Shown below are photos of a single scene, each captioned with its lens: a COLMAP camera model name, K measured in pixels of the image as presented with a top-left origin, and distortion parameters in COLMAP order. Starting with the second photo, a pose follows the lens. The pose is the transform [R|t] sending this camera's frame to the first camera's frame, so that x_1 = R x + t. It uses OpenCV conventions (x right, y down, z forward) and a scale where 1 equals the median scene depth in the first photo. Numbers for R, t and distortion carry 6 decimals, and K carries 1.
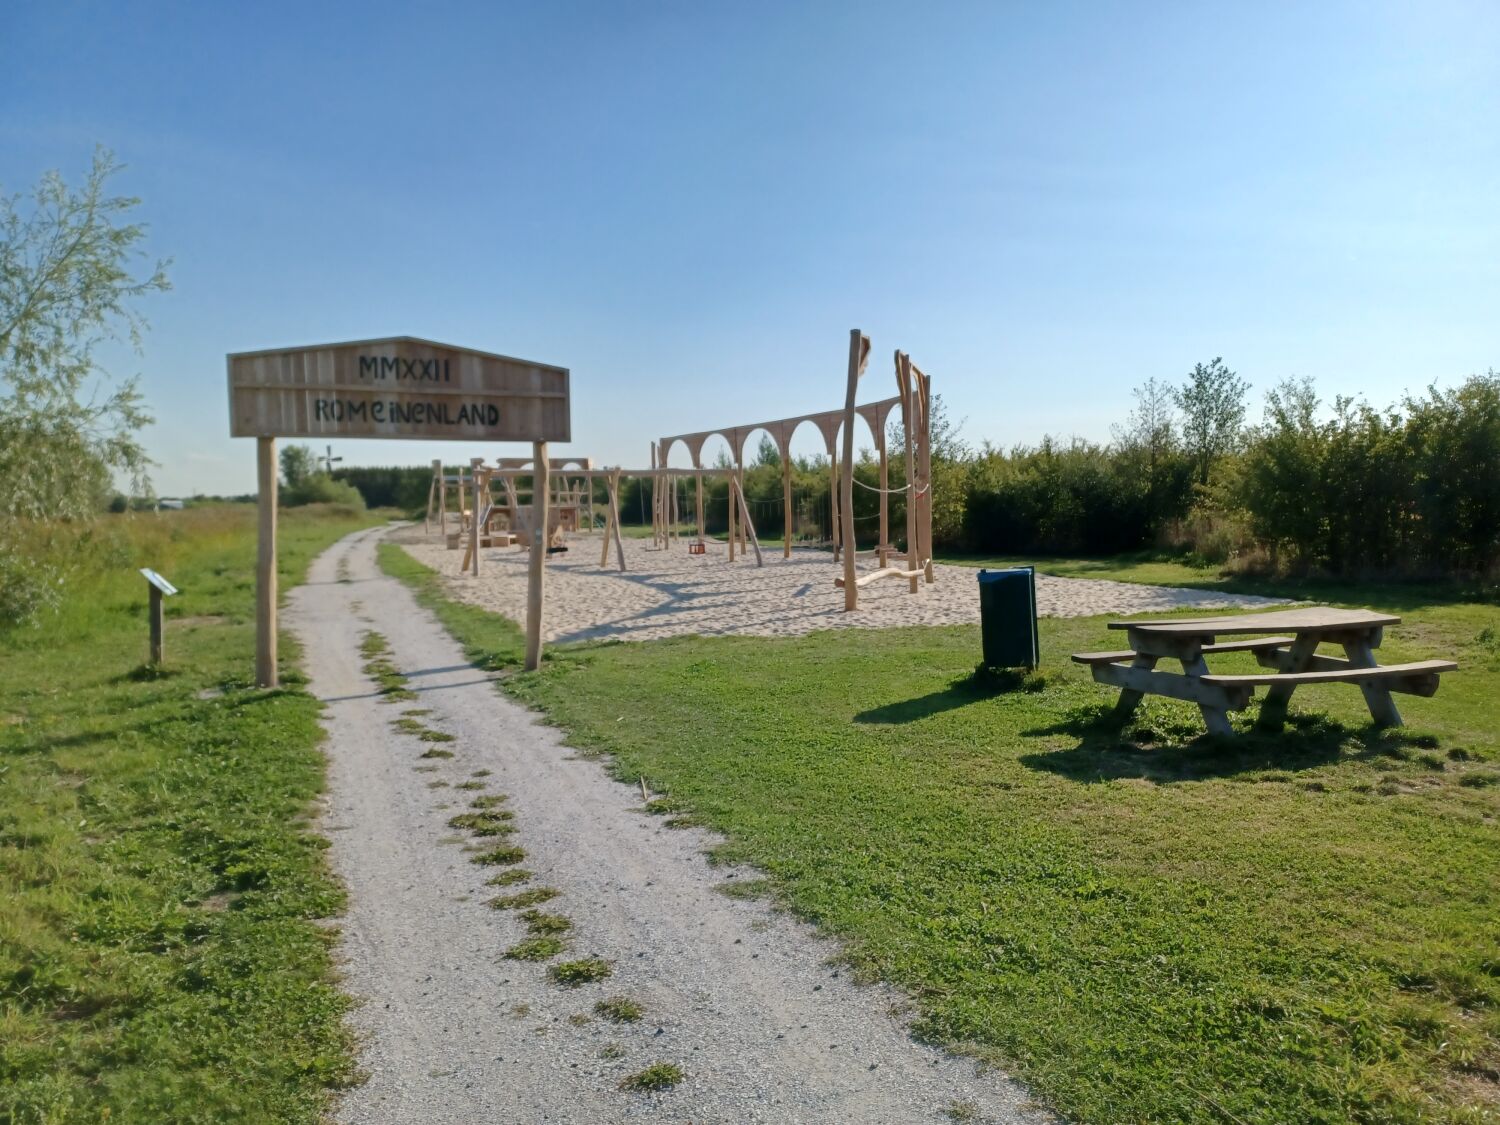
lens RADIAL K [[1089.5, 0, 743.0], [0, 1089.5, 566.6], [0, 0, 1]] dist [0.091349, -0.006084]
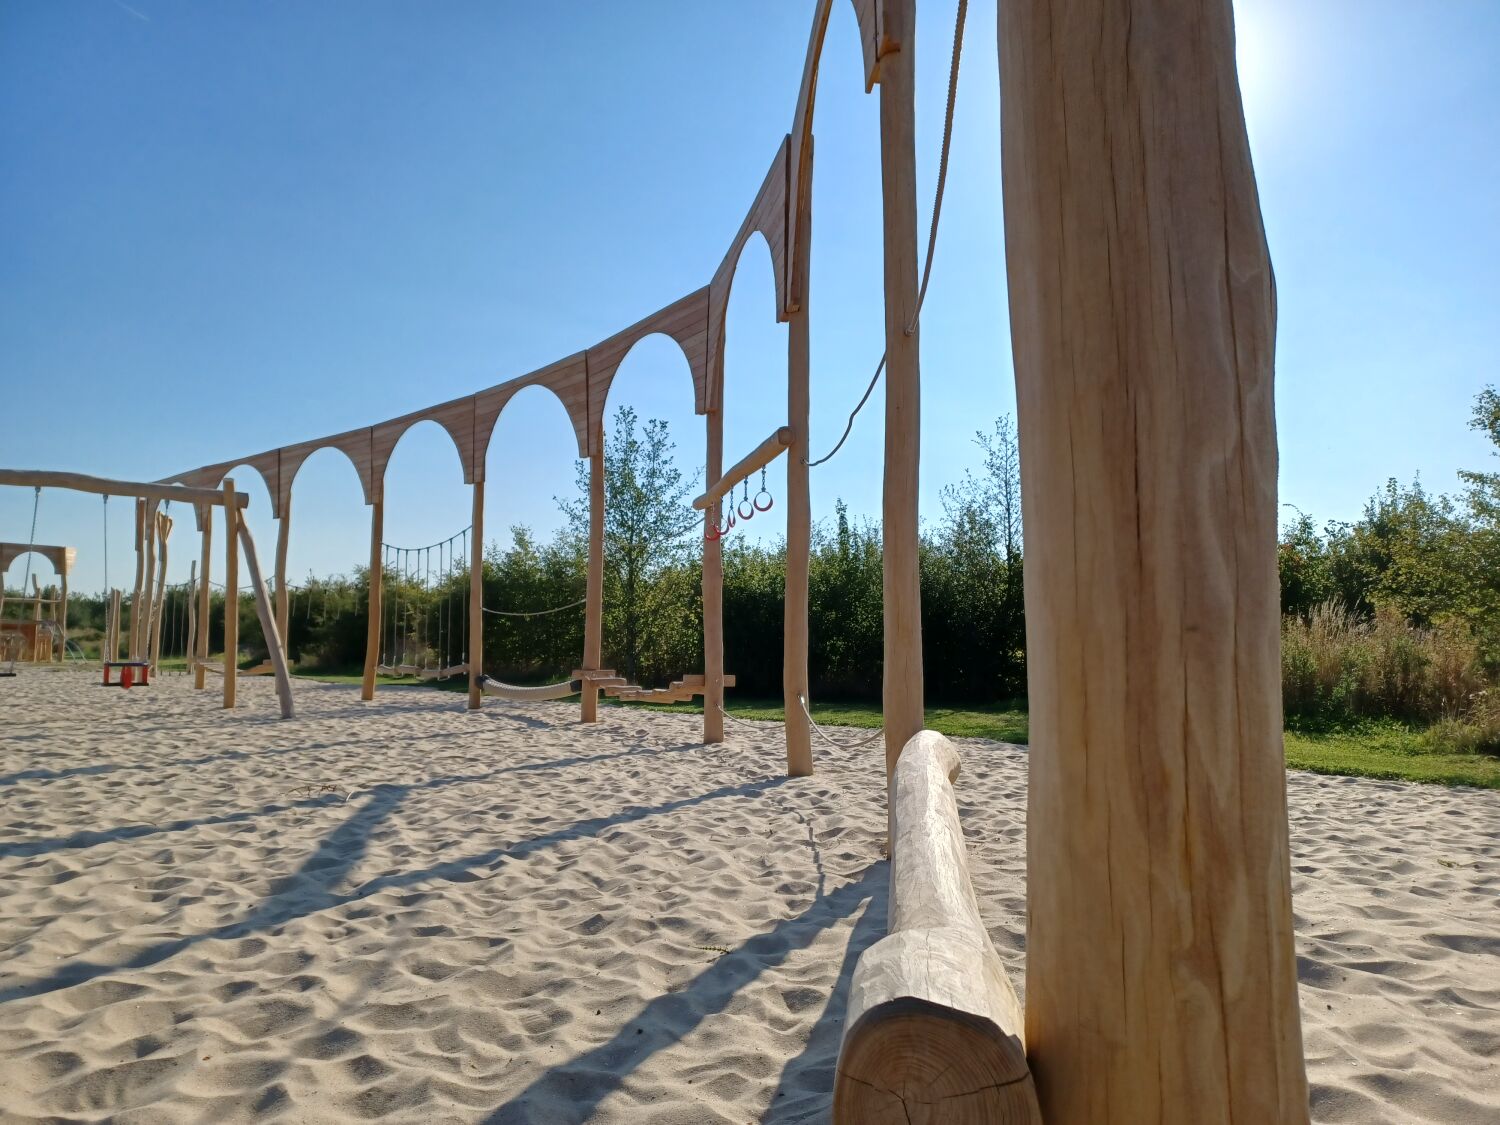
lens RADIAL K [[1089.5, 0, 743.0], [0, 1089.5, 566.6], [0, 0, 1]] dist [0.091349, -0.006084]
pose [[0.942043, 0.055308, 0.330903, 0.034822], [-0.008967, 0.990116, -0.139961, -0.000102], [-0.335373, 0.128882, 0.933228, 0.511976]]
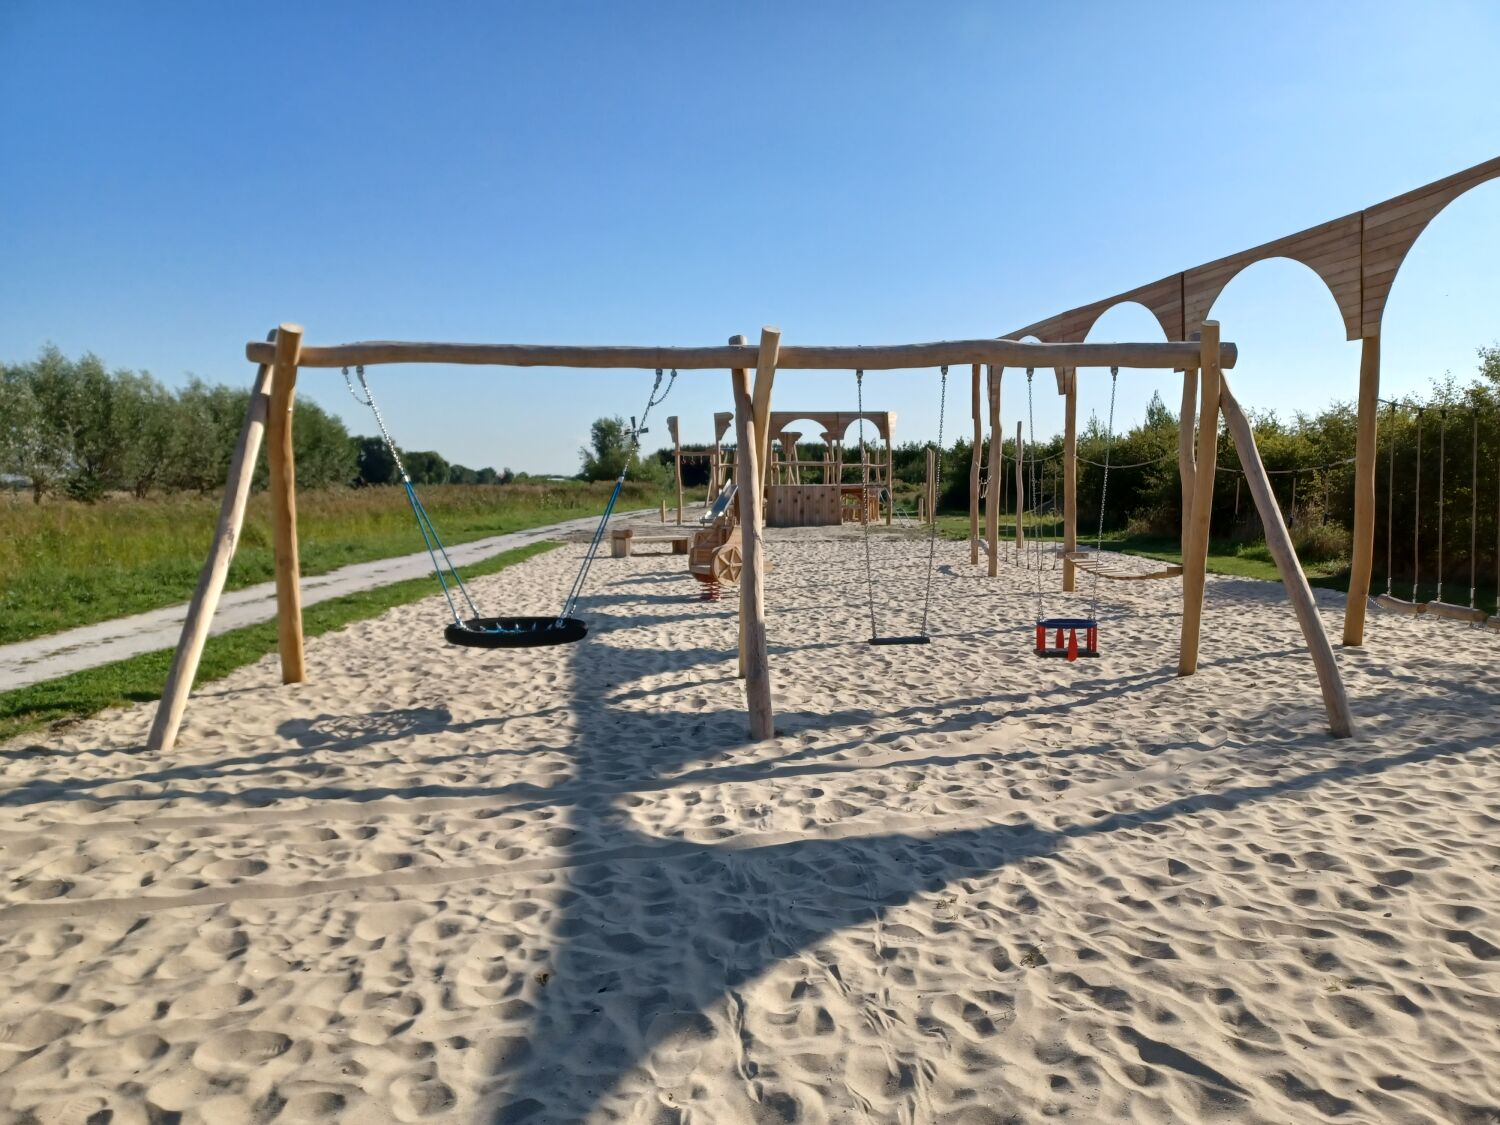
lens RADIAL K [[1092.8, 0, 745.1], [0, 1092.8, 561.0], [0, 0, 1]] dist [0.085136, -0.105949]
pose [[0.950128, 0.032518, -0.310159, -0.032731], [-0.028654, 0.999445, 0.017010, -0.036786], [0.310540, -0.007275, 0.950532, 0.690565]]
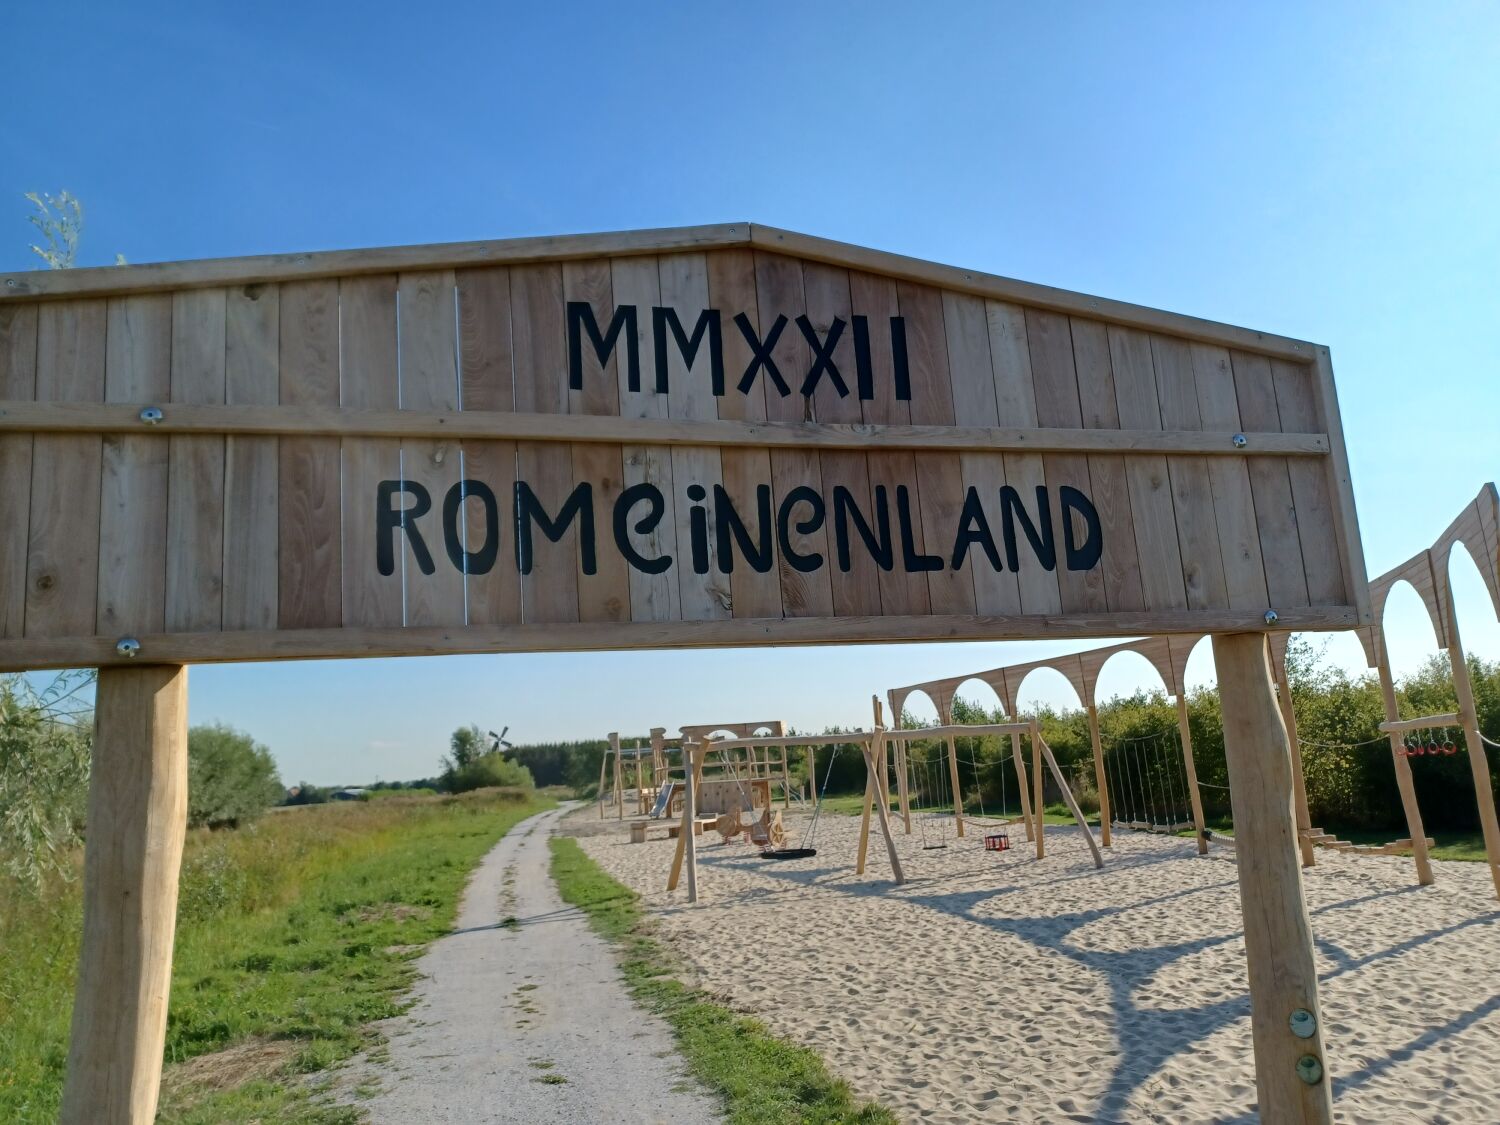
lens RADIAL K [[1094.4, 0, 750.0], [0, 1094.4, 562.5], [0, 0, 1]] dist [0.038709, -0.010072]
pose [[0.989276, -0.072540, -0.126772, -0.092705], [0.040264, 0.969763, -0.240703, -0.025883], [0.140399, 0.233017, 0.962284, 0.259879]]
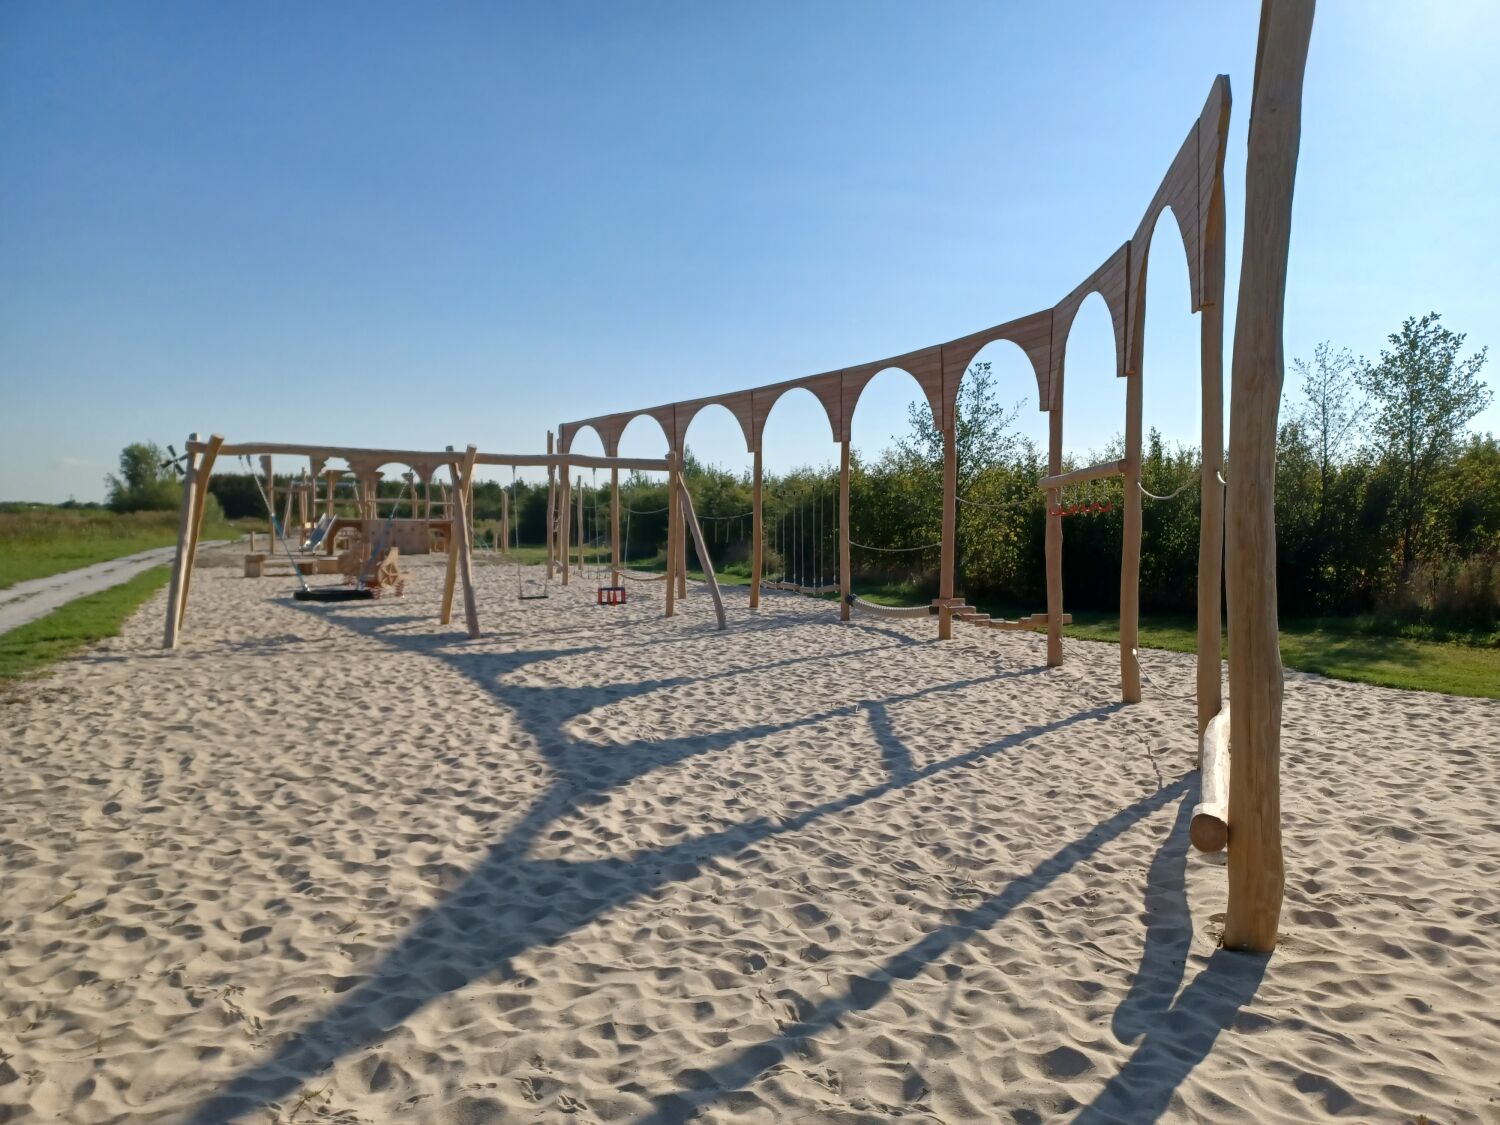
lens RADIAL K [[1092.8, 0, 745.1], [0, 1092.8, 561.0], [0, 0, 1]] dist [0.085136, -0.105949]
pose [[0.996141, 0.023132, 0.084663, -0.020825], [-0.020961, 0.999430, -0.026448, -0.020124], [-0.085226, 0.024571, 0.996059, 0.404901]]
